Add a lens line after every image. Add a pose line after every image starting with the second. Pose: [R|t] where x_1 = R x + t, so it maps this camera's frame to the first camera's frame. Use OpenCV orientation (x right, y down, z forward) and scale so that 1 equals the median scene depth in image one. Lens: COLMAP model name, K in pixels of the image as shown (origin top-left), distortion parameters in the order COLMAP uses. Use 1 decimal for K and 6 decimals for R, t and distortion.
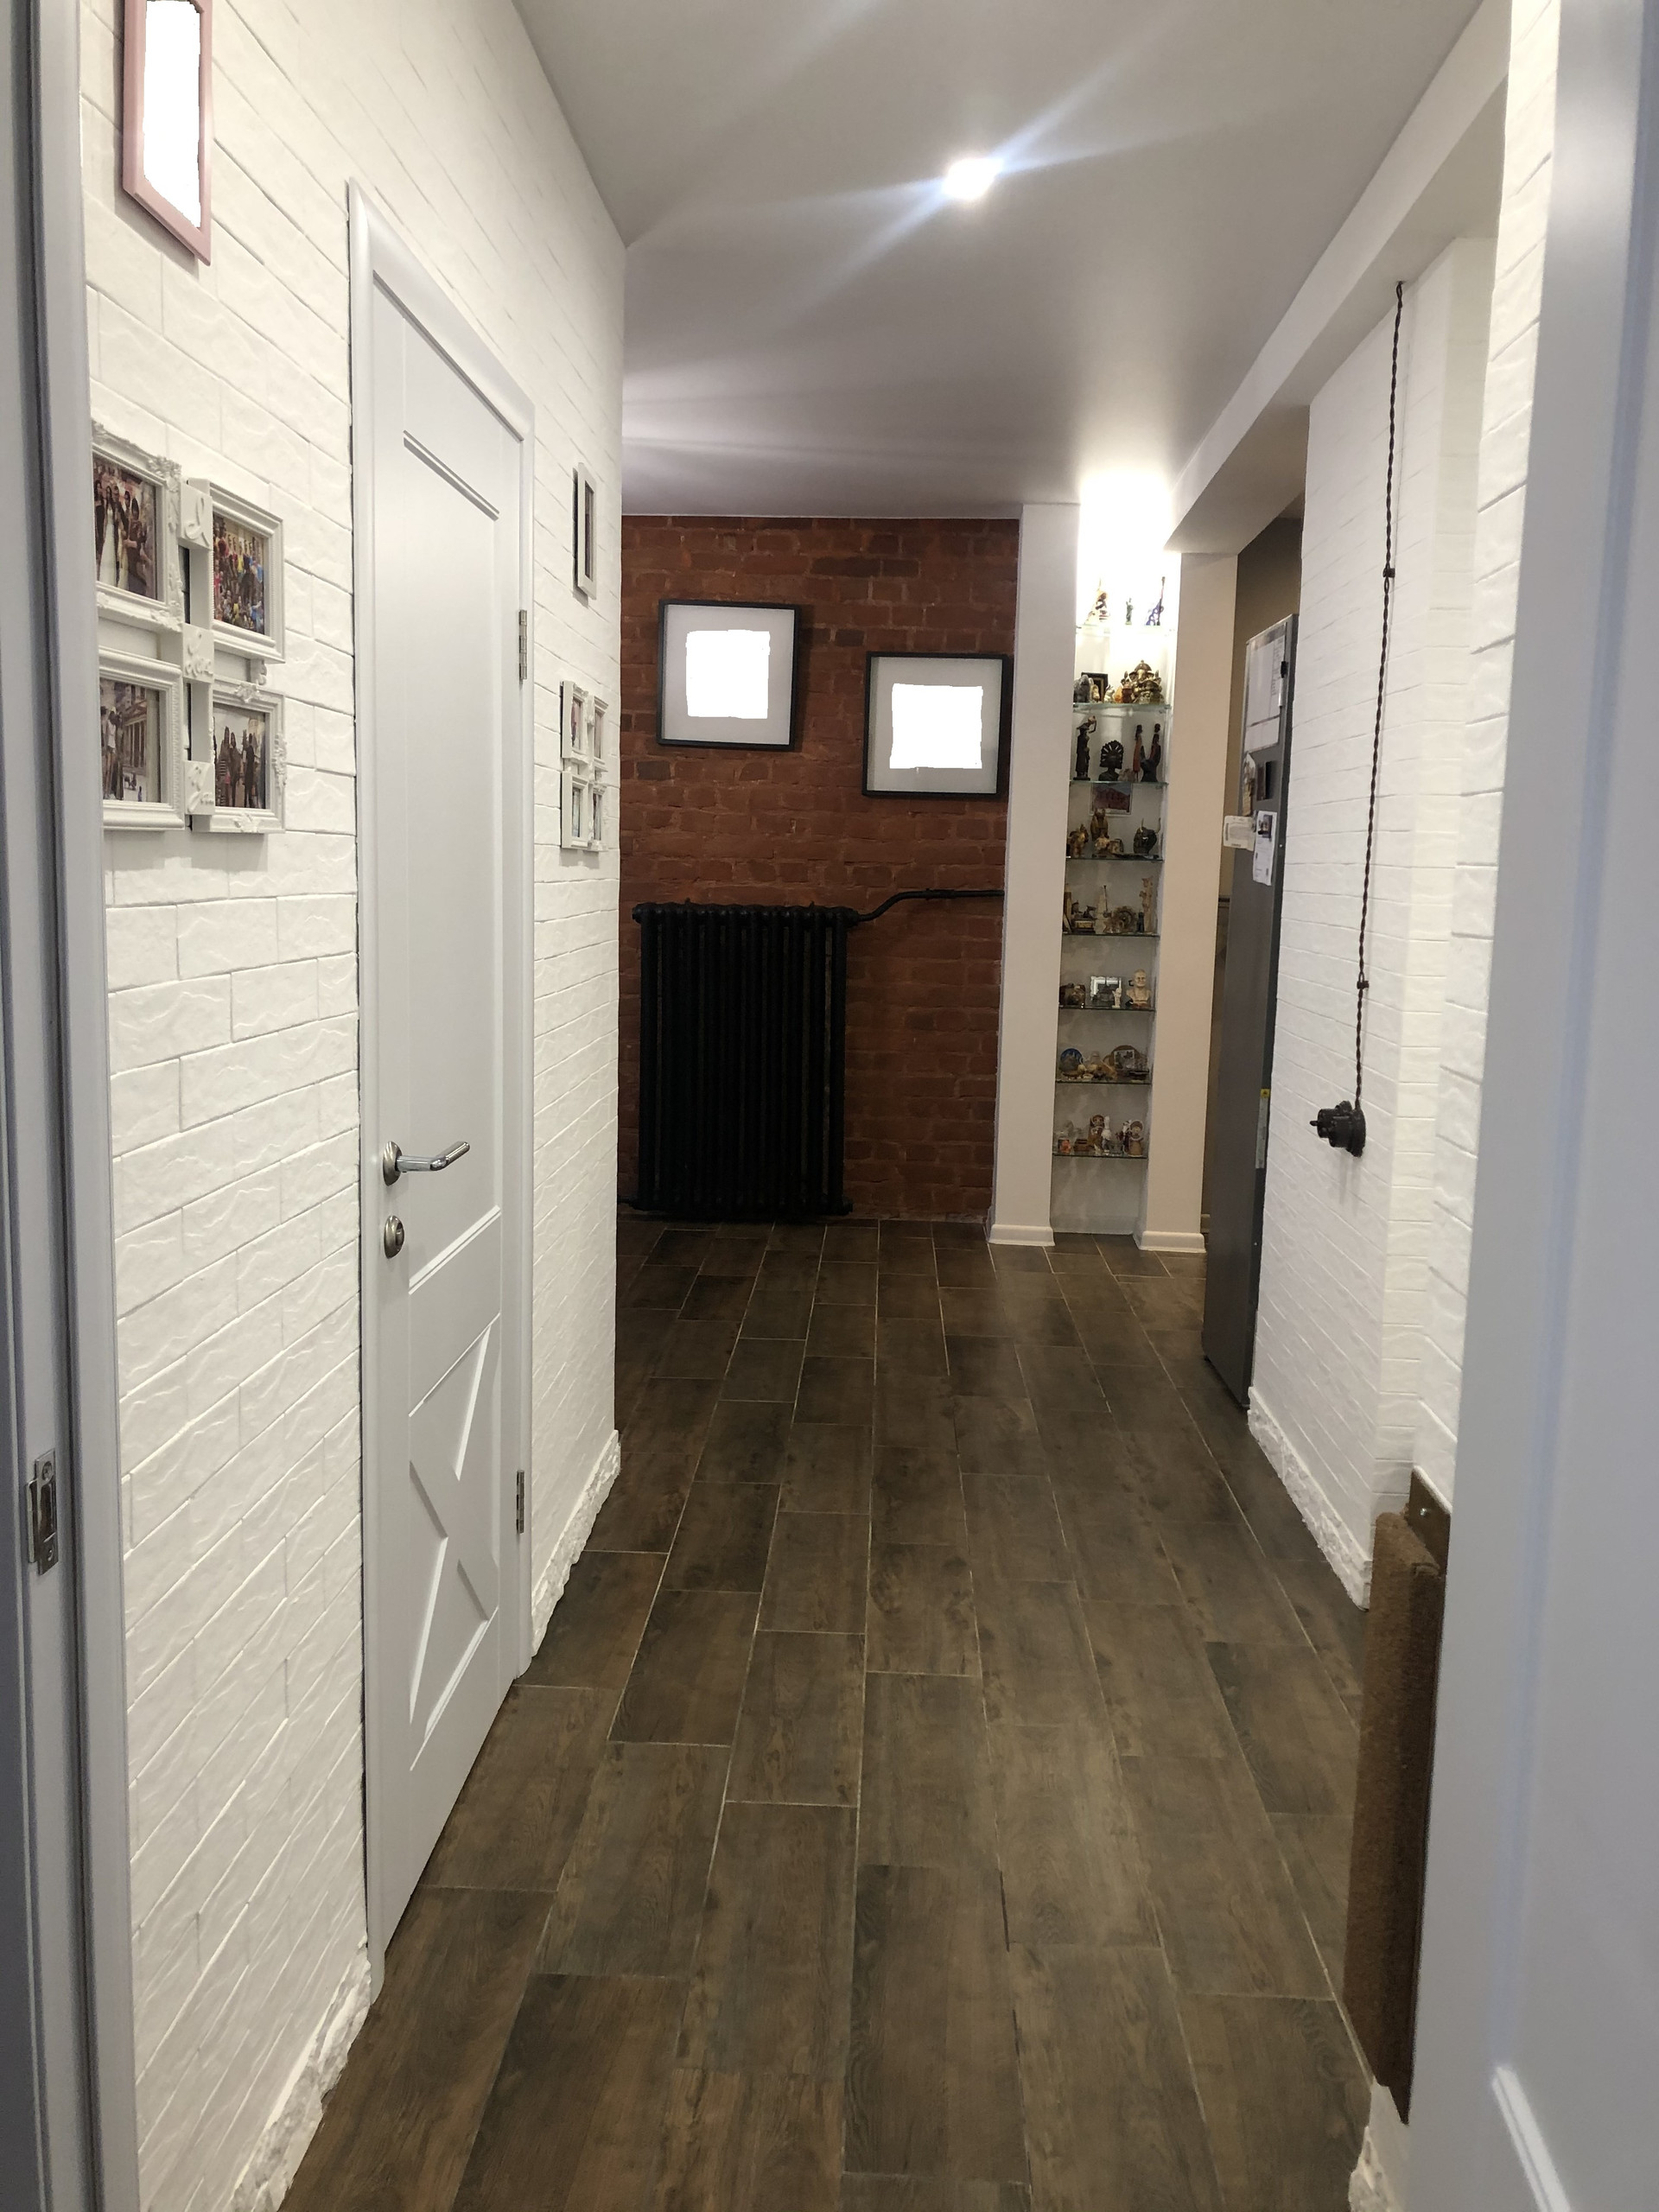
lens RADIAL K [[1802.9, 0, 831.5], [0, 1802.9, 1108.3], [0, 0, 1]] dist [0.025106, -0.048755]
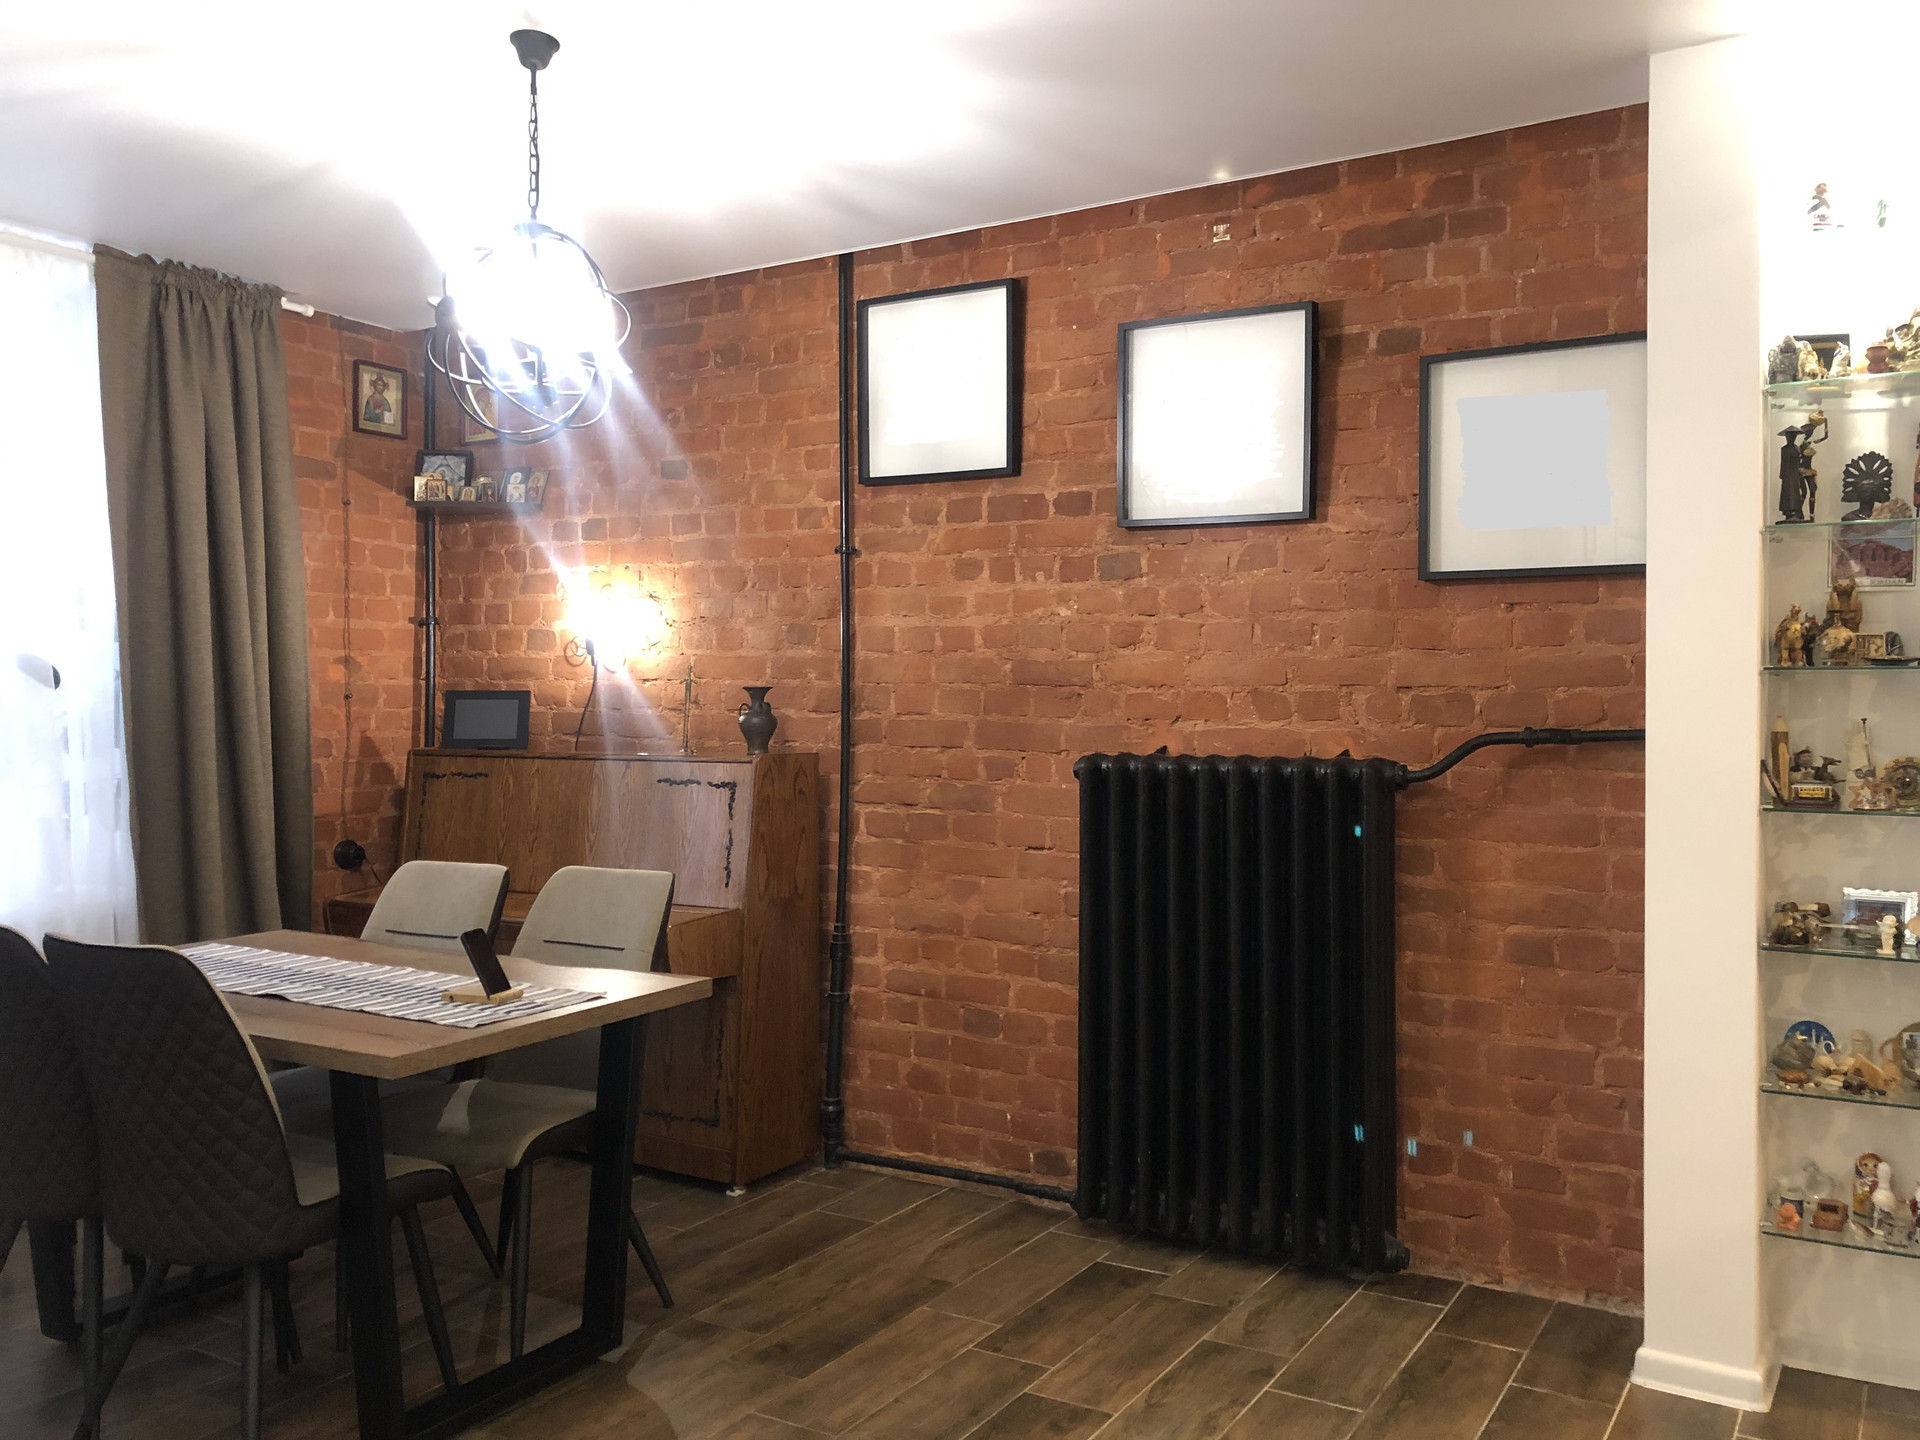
lens RADIAL K [[1564.9, 0, 961.7], [0, 1564.9, 694.3], [0, 0, 1]] dist [0.025106, -0.048755]
pose [[0.872108, -0.025050, -0.488671, 0.144093], [-0.045336, 0.990256, -0.131671, -0.056548], [0.487208, 0.136985, 0.862475, 0.463724]]
